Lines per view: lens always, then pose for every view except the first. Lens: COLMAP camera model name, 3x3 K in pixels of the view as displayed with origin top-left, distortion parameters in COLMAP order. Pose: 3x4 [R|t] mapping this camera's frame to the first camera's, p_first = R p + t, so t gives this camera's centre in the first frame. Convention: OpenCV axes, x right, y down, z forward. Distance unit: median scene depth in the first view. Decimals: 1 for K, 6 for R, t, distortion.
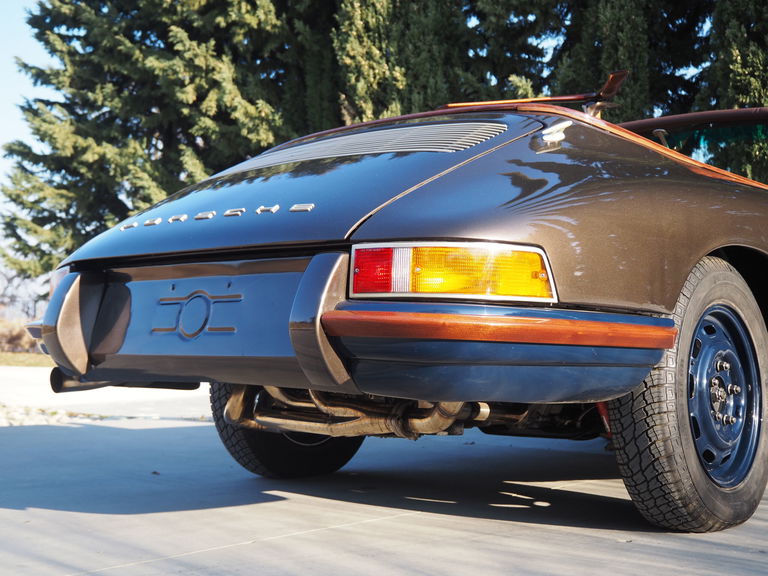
lens RADIAL K [[1020.7, 0, 390.8], [0, 1020.7, 287.5], [0, 0, 1]] dist [0.033125, 0.000000]
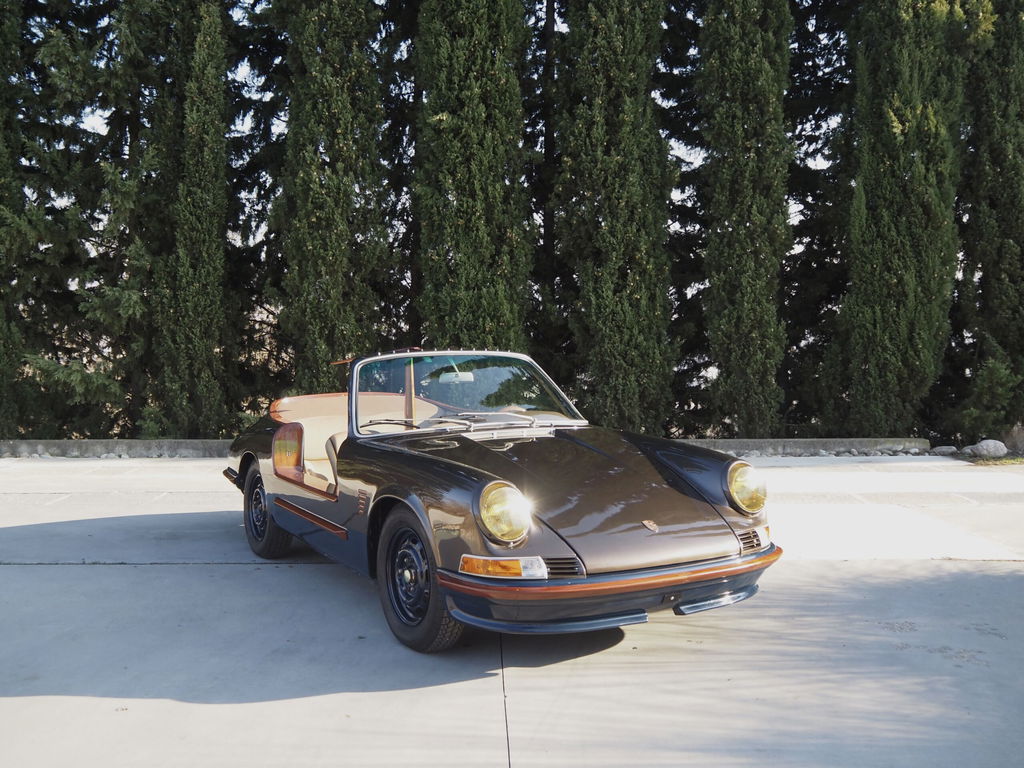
lens RADIAL K [[998.3, 0, 496.0], [0, 998.3, 346.0], [0, 0, 1]] dist [-0.045354, 0.000000]
pose [[0.758530, -0.023939, 0.651198, -1.031638], [-0.024603, 0.997560, 0.065330, -0.402731], [-0.651174, -0.065576, 0.756090, -0.186907]]
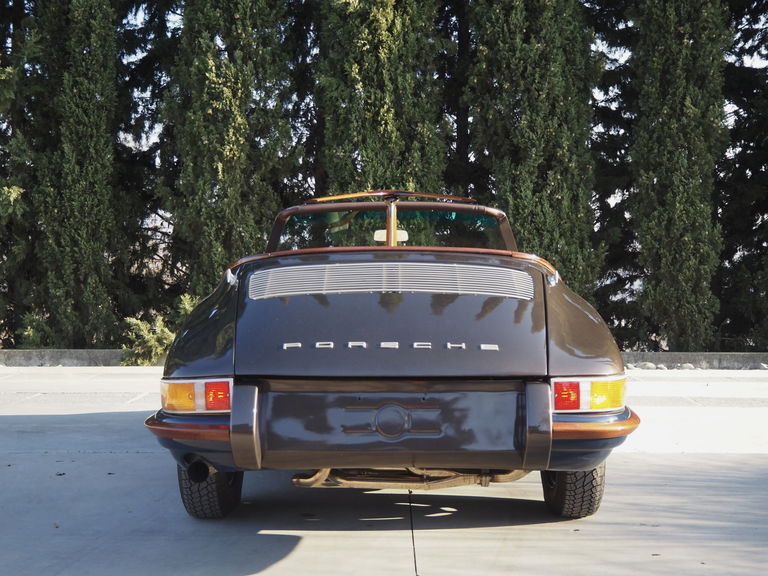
lens RADIAL K [[1020.7, 0, 385.4], [0, 1020.7, 284.8], [0, 0, 1]] dist [0.033125, 0.000000]
pose [[0.770651, -0.013563, 0.637113, -0.888820], [-0.027919, 0.998095, 0.055019, -0.191807], [-0.636646, -0.060189, 0.768804, -0.023138]]
